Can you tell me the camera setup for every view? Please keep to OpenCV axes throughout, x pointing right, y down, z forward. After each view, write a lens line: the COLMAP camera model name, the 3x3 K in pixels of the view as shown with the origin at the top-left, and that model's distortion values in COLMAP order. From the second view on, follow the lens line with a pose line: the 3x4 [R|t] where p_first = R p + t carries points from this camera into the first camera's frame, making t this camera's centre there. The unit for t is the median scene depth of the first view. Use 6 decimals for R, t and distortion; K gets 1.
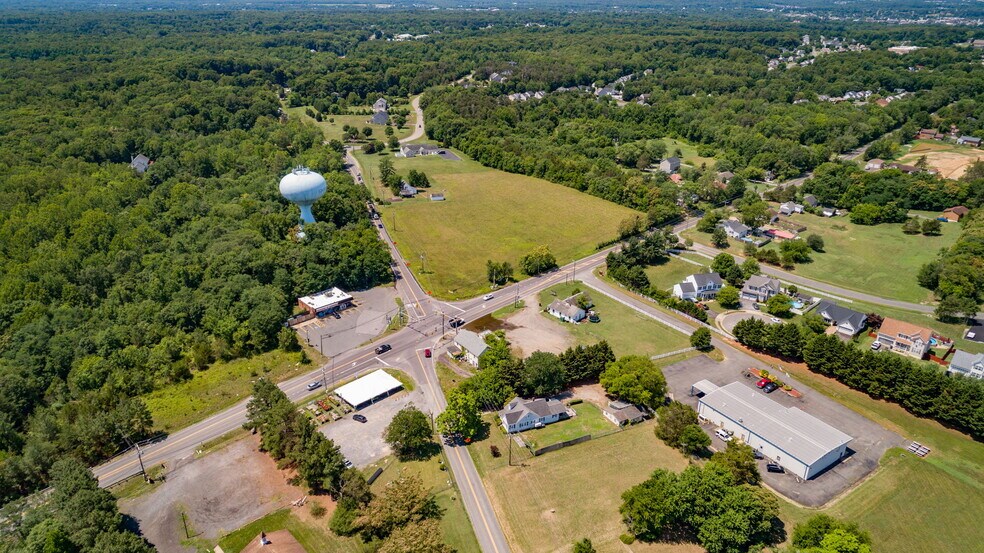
lens RADIAL K [[664.3, 0, 491.4], [0, 664.3, 278.0], [0, 0, 1]] dist [-0.014048, 0.013126]
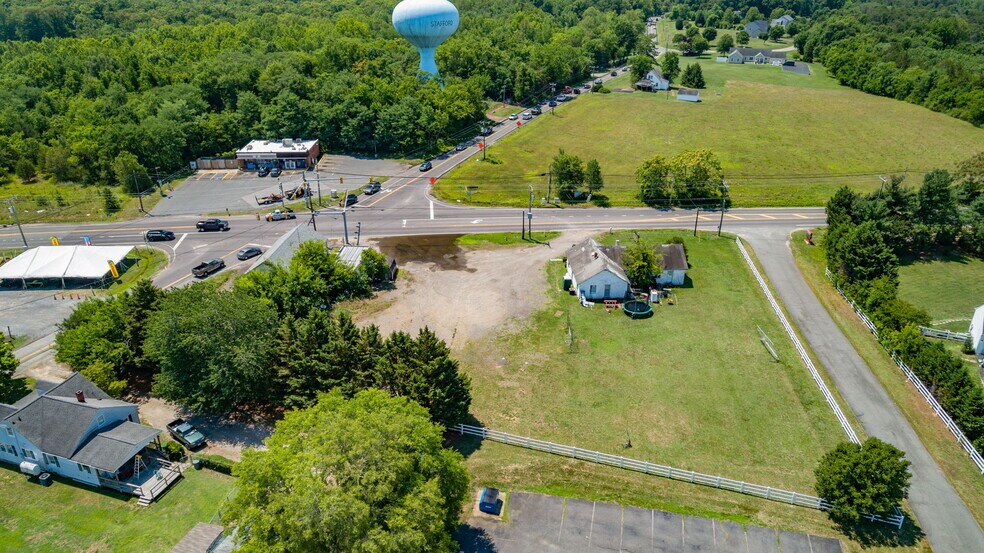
lens RADIAL K [[664.3, 0, 490.2], [0, 664.3, 278.2], [0, 0, 1]] dist [-0.014048, 0.013126]
pose [[0.751641, 0.281052, -0.596696, 0.291944], [-0.261119, 0.957554, 0.122097, 0.020042], [0.605684, 0.064036, 0.793125, 0.610899]]
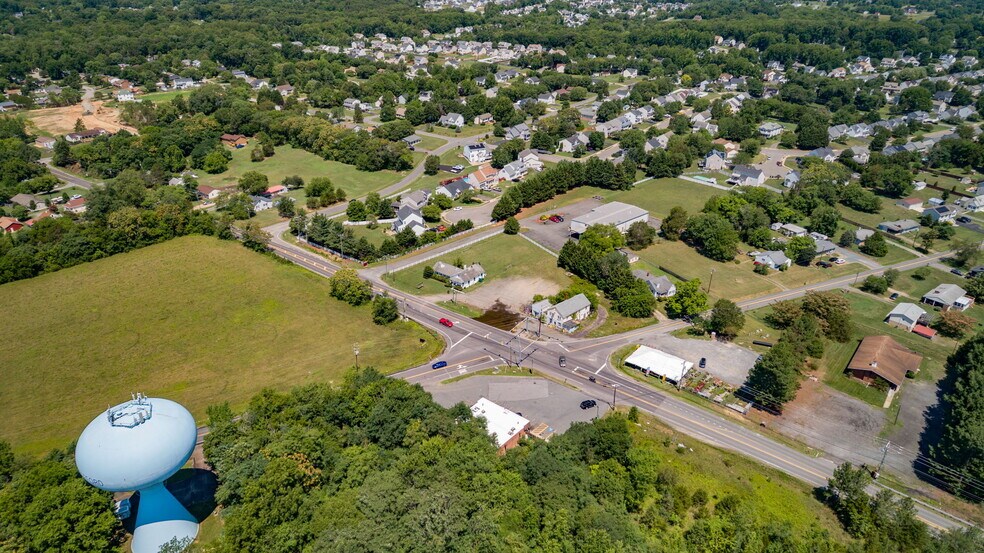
lens RADIAL K [[664.3, 0, 491.8], [0, 664.3, 277.8], [0, 0, 1]] dist [-0.014048, 0.013126]
pose [[-0.141442, -0.447525, 0.883015, -0.754191], [0.393295, 0.793163, 0.464985, -0.387681], [-0.908468, 0.413054, 0.063822, 0.858550]]
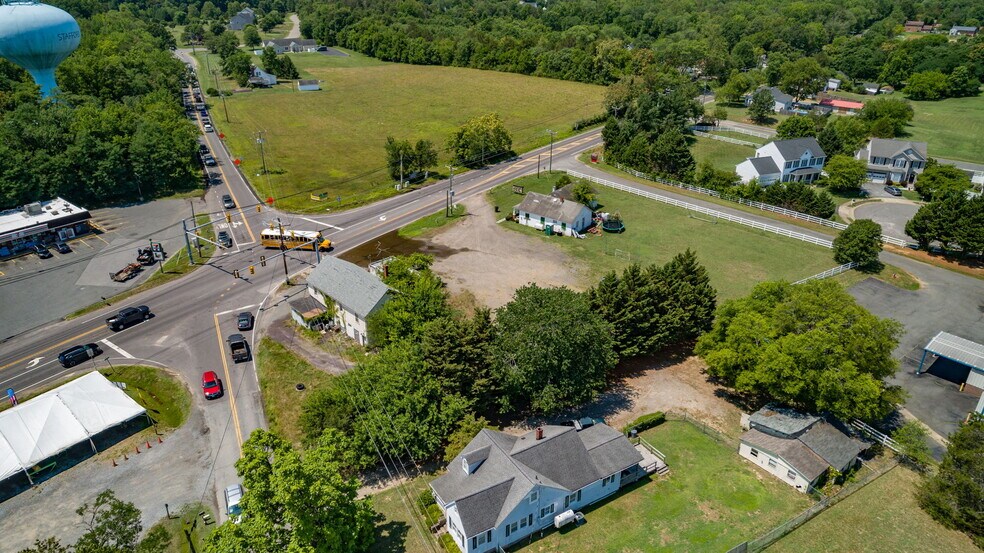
lens RADIAL K [[664.3, 0, 492.6], [0, 664.3, 274.9], [0, 0, 1]] dist [-0.014048, 0.013126]
pose [[0.990132, -0.065542, 0.123865, 0.005330], [0.060671, 0.997244, 0.042701, 0.066507], [-0.126323, -0.034764, 0.991380, 0.496393]]
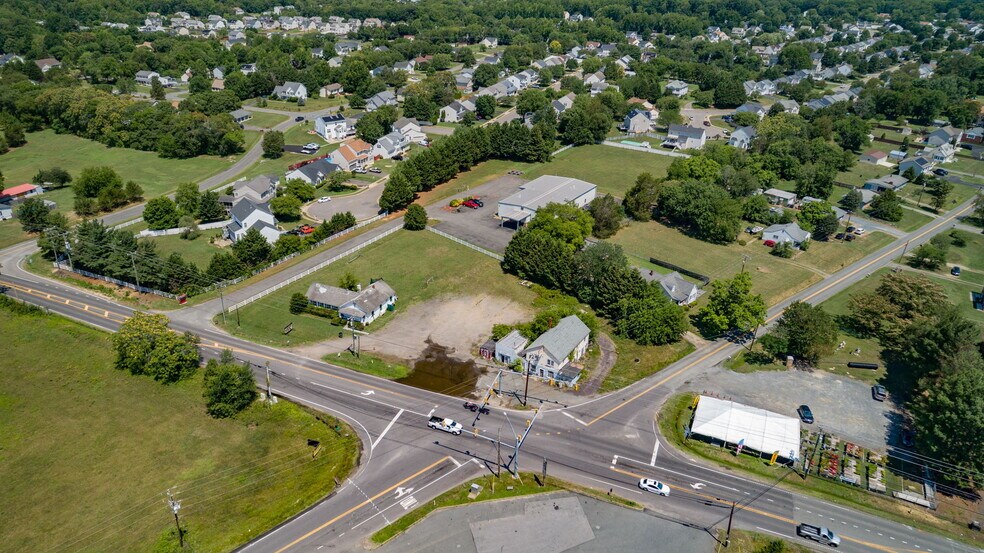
lens RADIAL K [[664.3, 0, 491.1], [0, 664.3, 277.3], [0, 0, 1]] dist [-0.014048, 0.013126]
pose [[-0.385350, -0.422124, 0.820559, -0.399251], [0.346884, 0.757746, 0.552714, -0.252773], [-0.855089, 0.497627, -0.145570, 0.932621]]
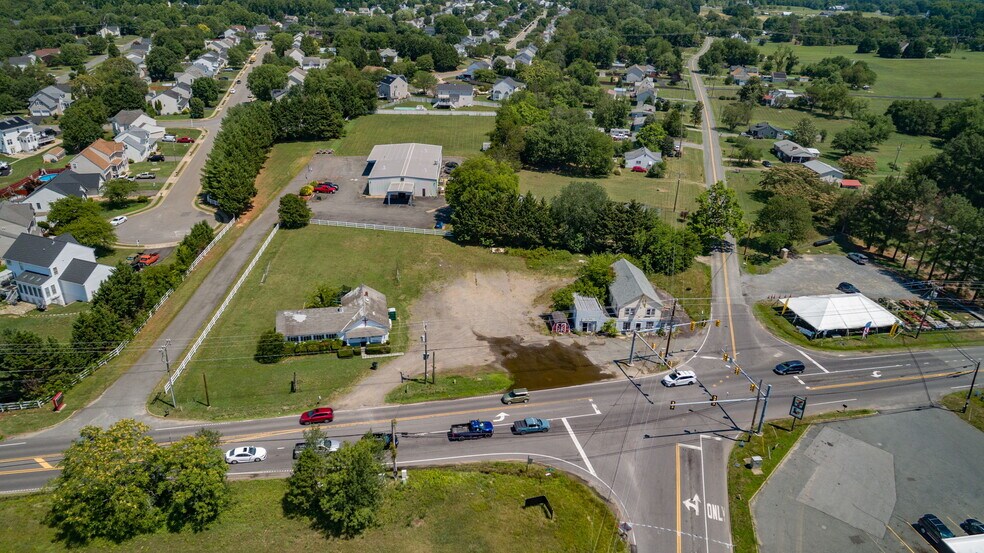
lens RADIAL K [[664.3, 0, 491.8], [0, 664.3, 275.7], [0, 0, 1]] dist [-0.014048, 0.013126]
pose [[-0.842100, -0.259486, 0.472795, -0.150070], [0.183719, 0.686198, 0.703832, -0.250340], [-0.507065, 0.679558, -0.530175, 1.113989]]
